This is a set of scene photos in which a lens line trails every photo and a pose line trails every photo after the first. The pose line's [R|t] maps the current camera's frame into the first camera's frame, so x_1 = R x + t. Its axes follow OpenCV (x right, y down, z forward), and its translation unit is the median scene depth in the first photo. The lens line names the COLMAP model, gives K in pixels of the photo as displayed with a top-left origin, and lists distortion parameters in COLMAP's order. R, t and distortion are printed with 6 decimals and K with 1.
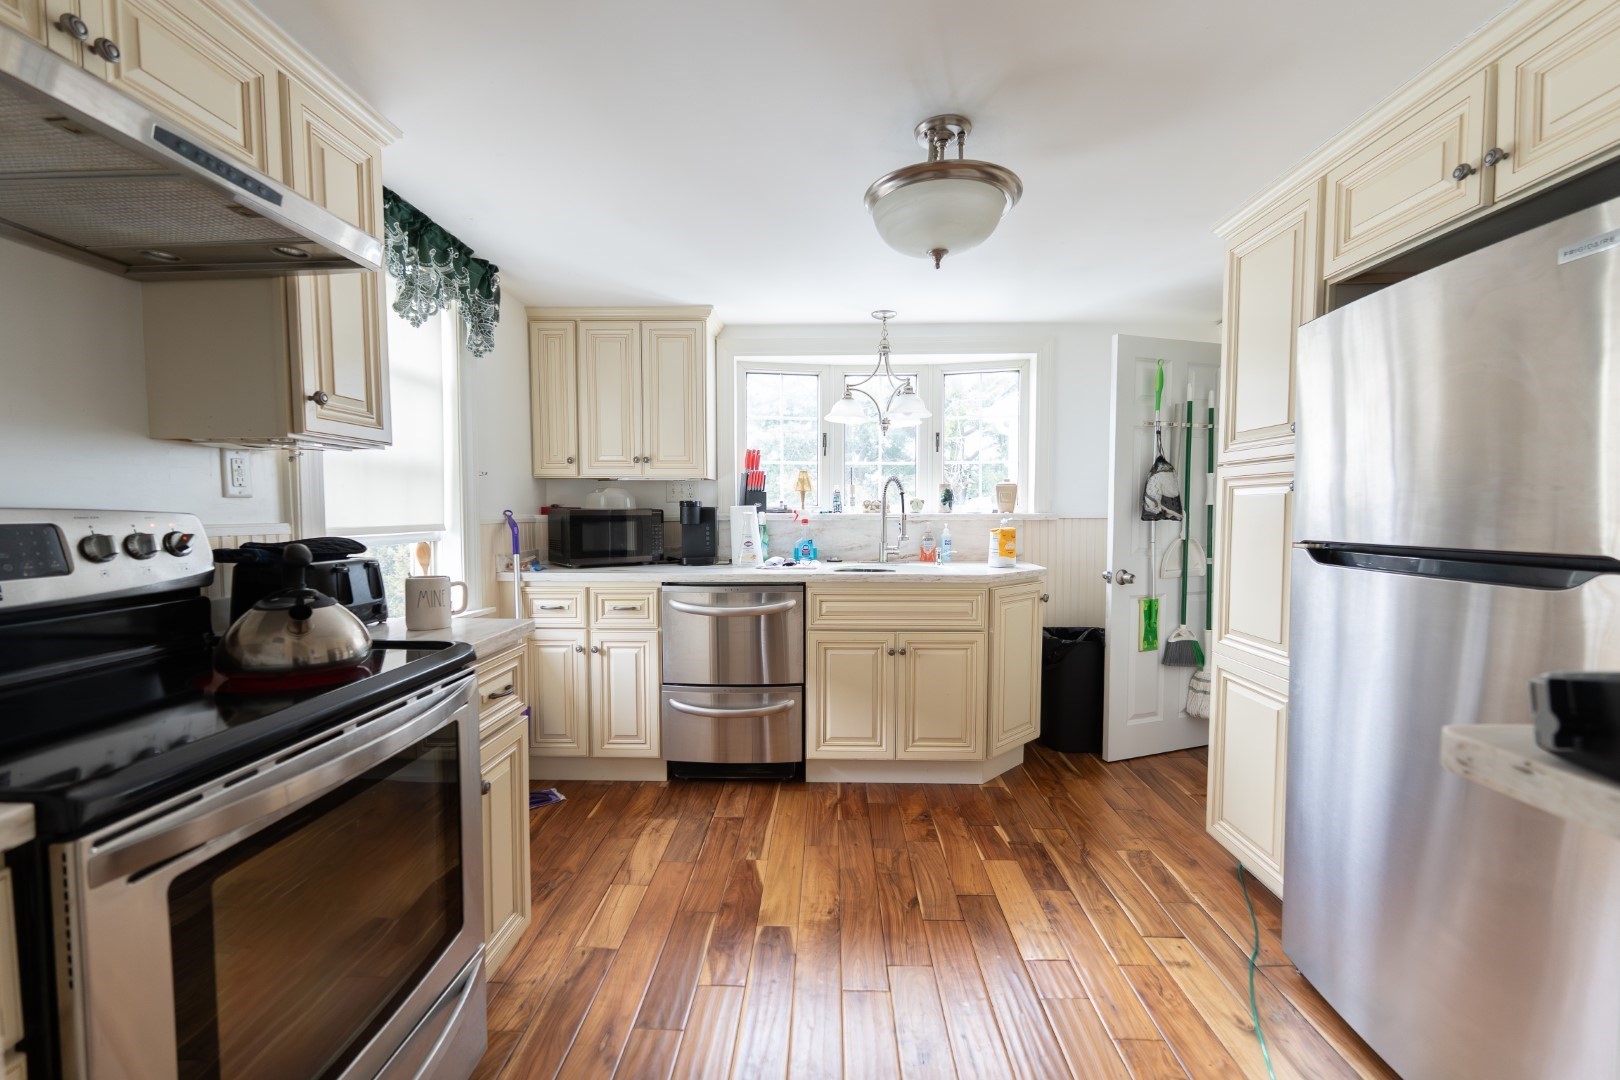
lens RADIAL K [[675.0, 0, 813.0], [0, 675.0, 538.3], [0, 0, 1]] dist [0.000645, 0.000392]
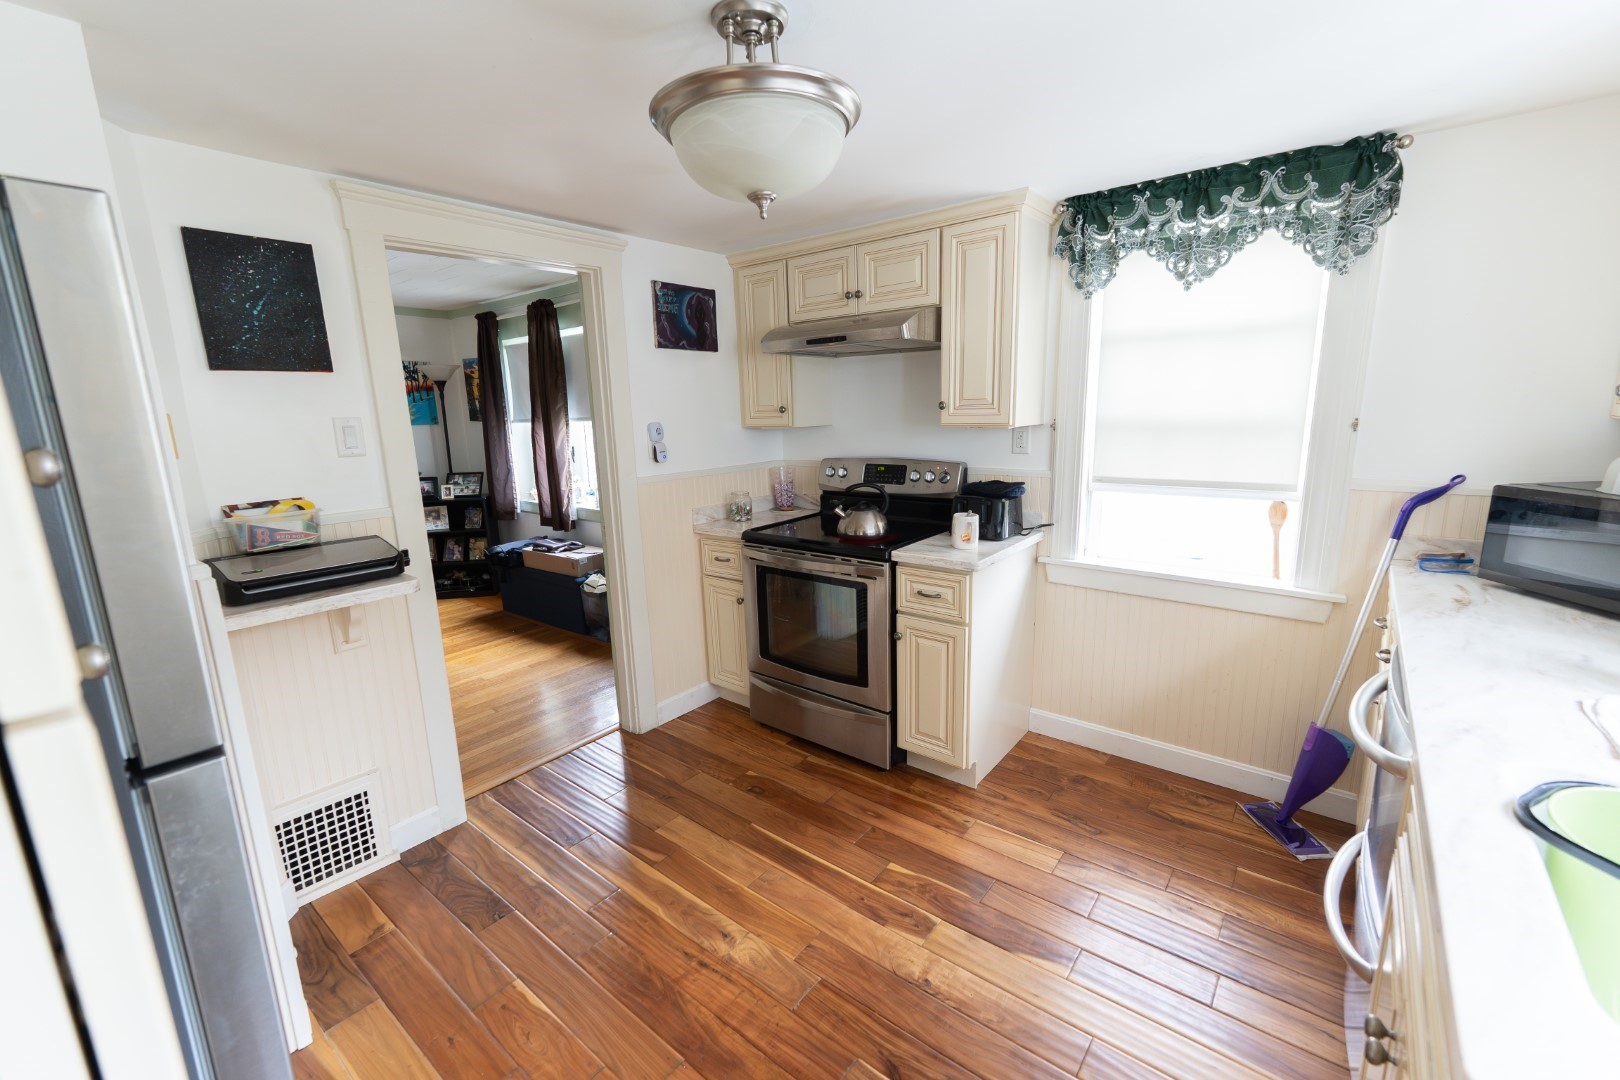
lens RADIAL K [[675.0, 0, 813.0], [0, 675.0, 538.3], [0, 0, 1]] dist [0.000645, 0.000392]
pose [[-0.599634, 0.177431, -0.780357, 0.611202], [-0.005674, 0.974145, 0.225852, -0.169332], [0.800254, 0.139856, -0.583124, 1.165943]]
